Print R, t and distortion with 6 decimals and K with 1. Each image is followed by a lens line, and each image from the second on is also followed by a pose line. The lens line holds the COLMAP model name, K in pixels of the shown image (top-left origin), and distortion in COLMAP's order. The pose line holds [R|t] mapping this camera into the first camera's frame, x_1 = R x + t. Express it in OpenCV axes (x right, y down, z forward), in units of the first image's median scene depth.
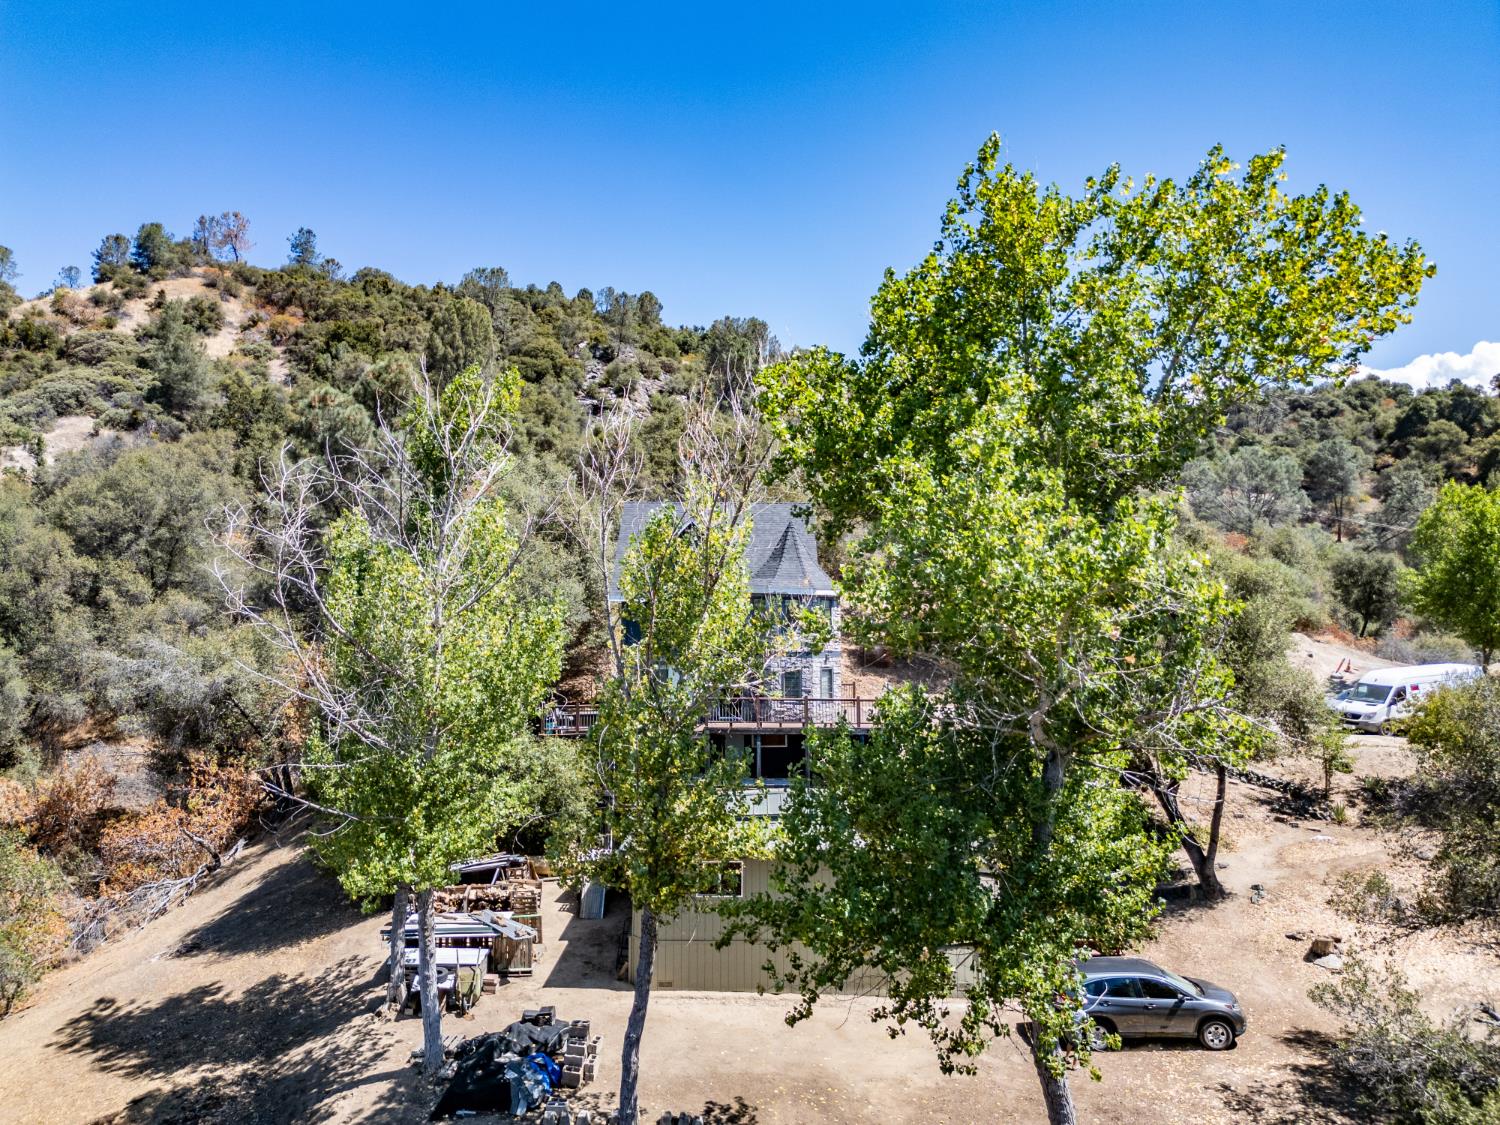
lens RADIAL K [[1045.7, 0, 751.0], [0, 1045.7, 502.5], [0, 0, 1]] dist [0.086231, -0.087803]
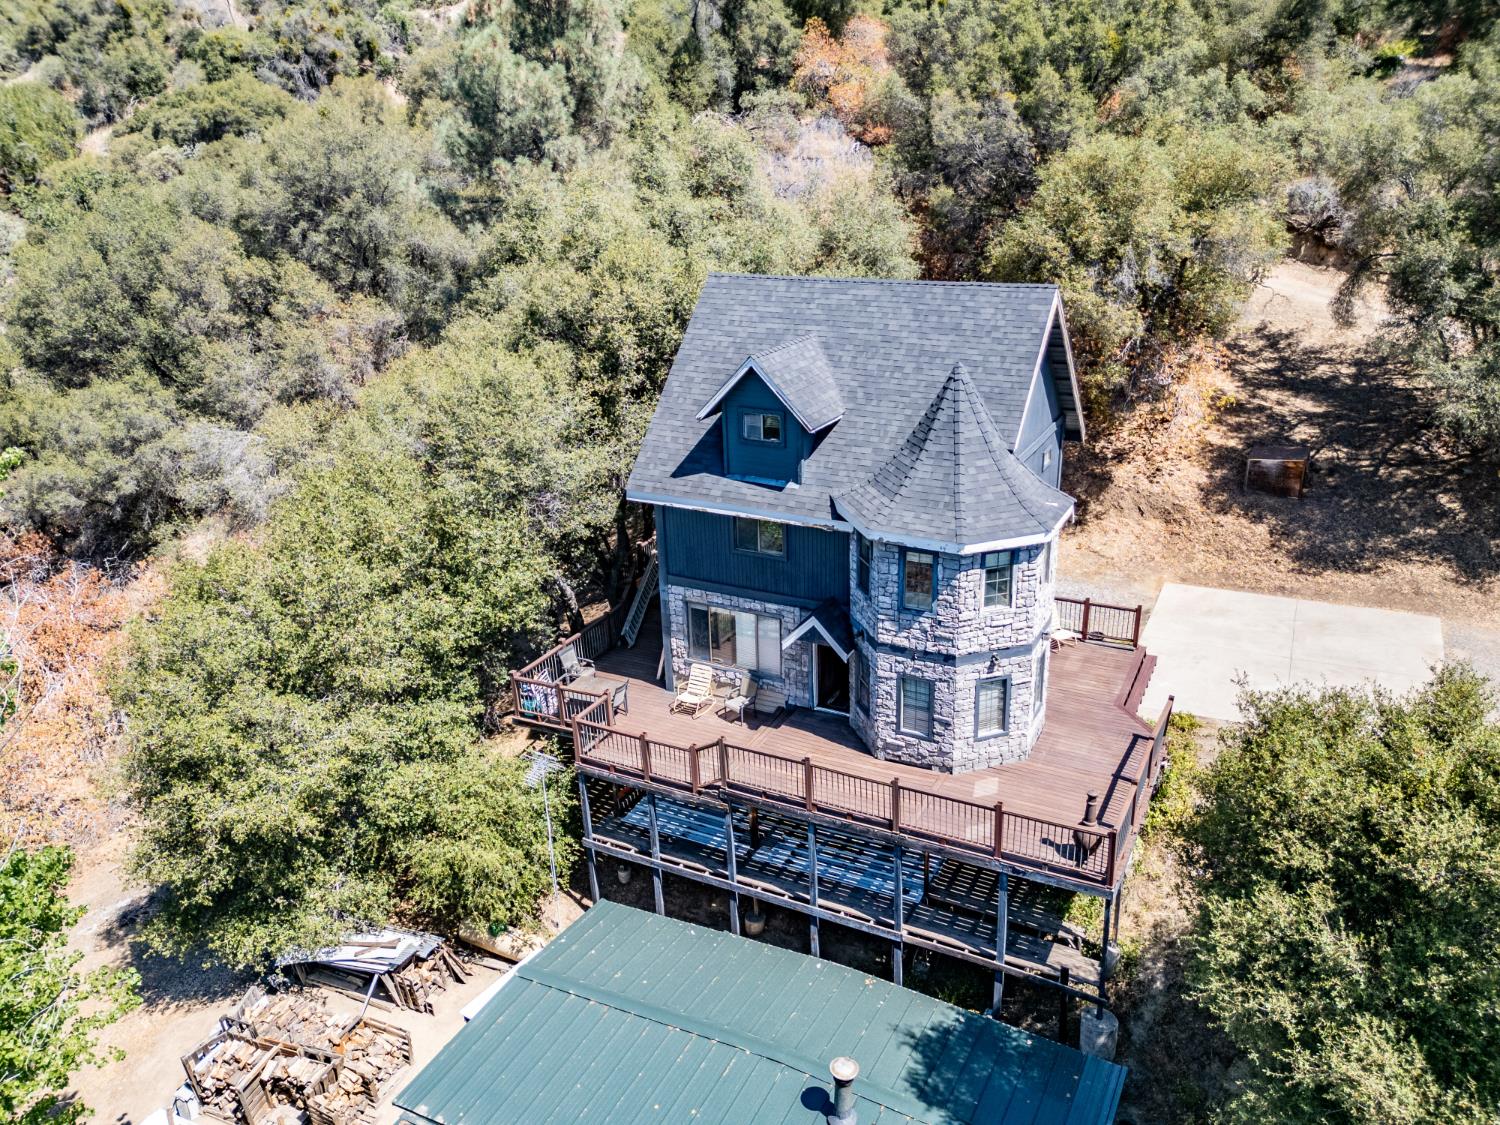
lens RADIAL K [[1061.6, 0, 810.0], [0, 1061.6, 569.4], [0, 0, 1]] dist [0.084420, -0.109112]
pose [[0.904946, 0.137081, -0.402842, 0.033479], [0.069707, 0.886147, 0.458132, -0.022213], [0.419779, -0.442665, 0.792359, 0.102974]]
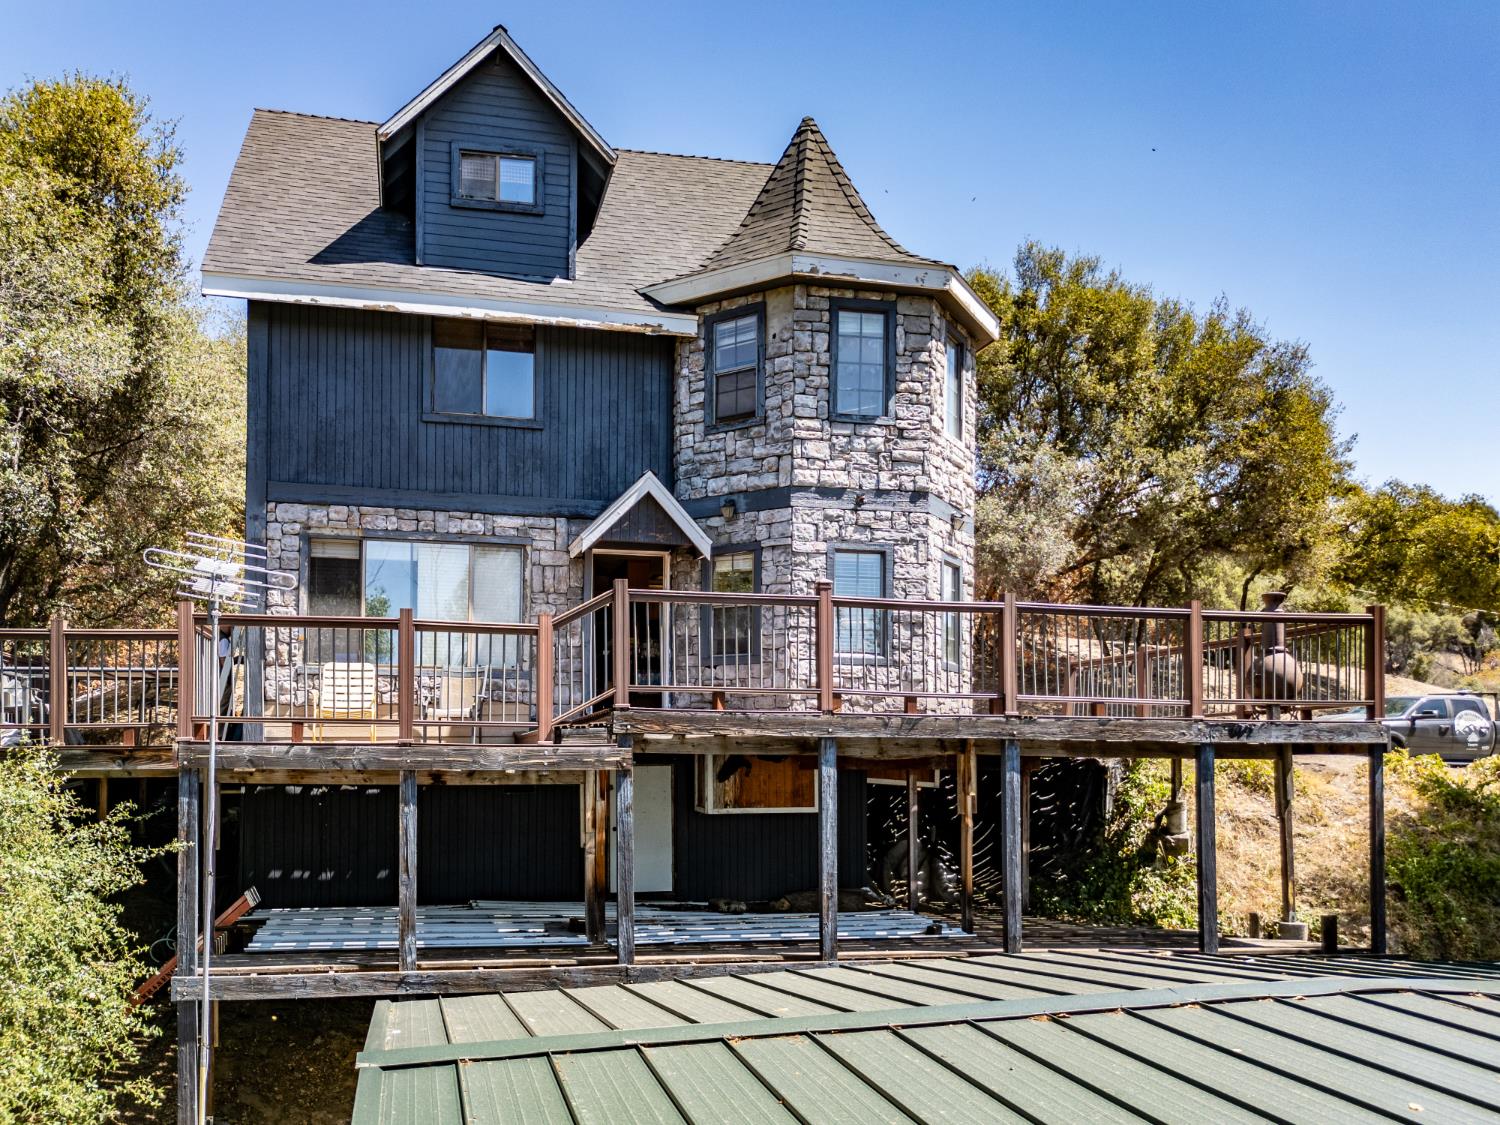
lens RADIAL K [[1095.1, 0, 608.6], [0, 1095.1, 722.2], [0, 0, 1]] dist [0.102485, -0.102540]
pose [[0.983129, 0.009359, 0.182675, -0.014783], [-0.024242, 0.996547, 0.079410, 0.032092], [-0.181301, -0.082499, 0.979961, 0.123123]]
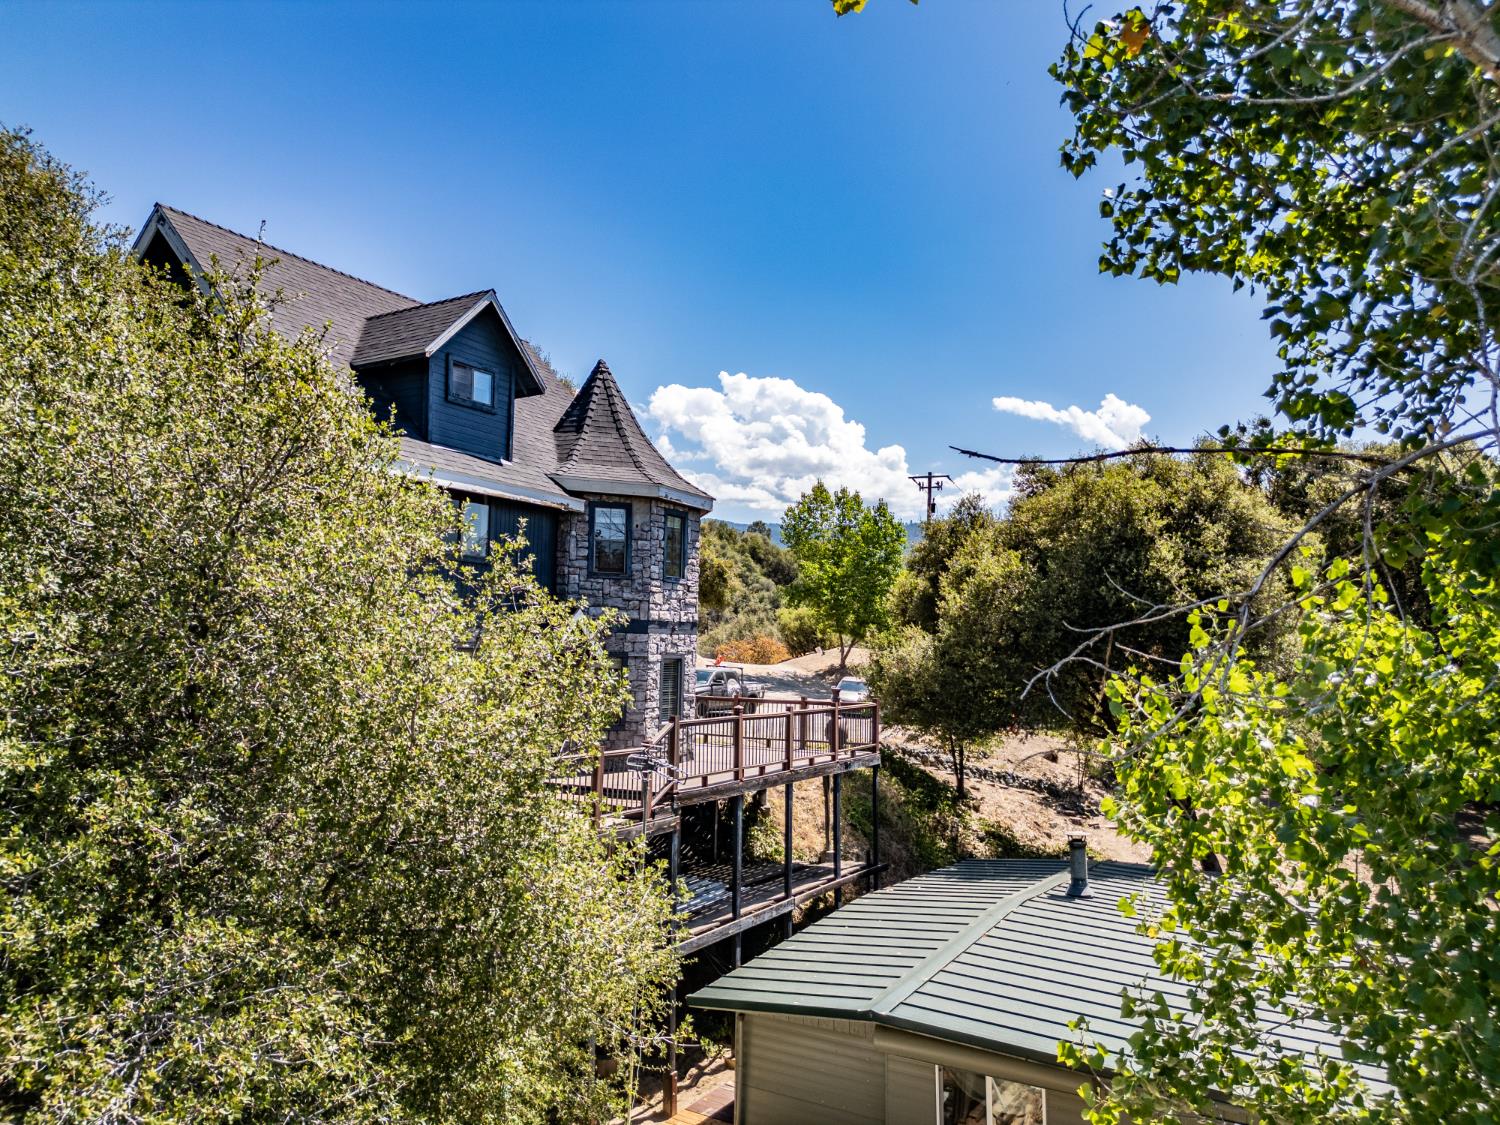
lens RADIAL K [[1065.2, 0, 742.0], [0, 1065.2, 555.4], [0, 0, 1]] dist [0.041629, -0.000944]
pose [[0.510407, 0.075425, 0.856619, -0.064324], [-0.110473, 0.993643, -0.021666, 0.020790], [-0.852808, -0.083574, 0.515495, 0.125441]]
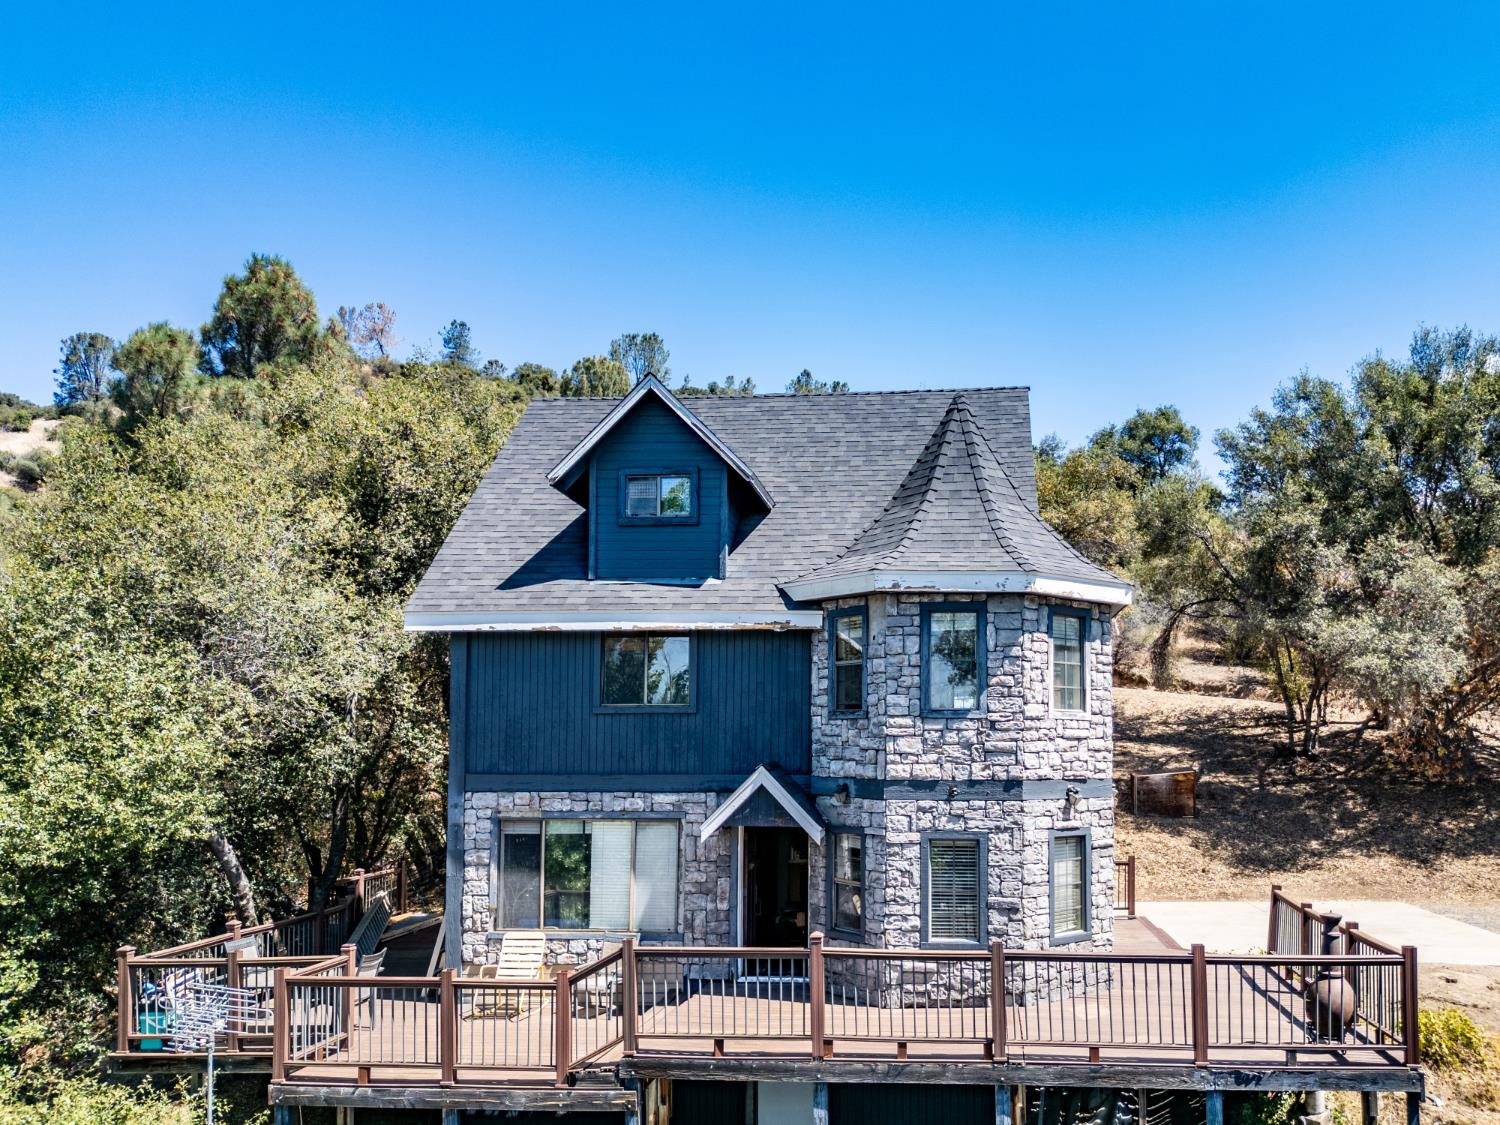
lens RADIAL K [[1090.7, 0, 887.2], [0, 1090.7, 709.9], [0, 0, 1]] dist [0.021930, 0.002915]
pose [[0.997266, -0.009895, -0.073226, 0.007449], [0.014817, 0.997644, 0.066983, 0.017556], [0.072391, -0.067885, 0.995063, 0.119118]]
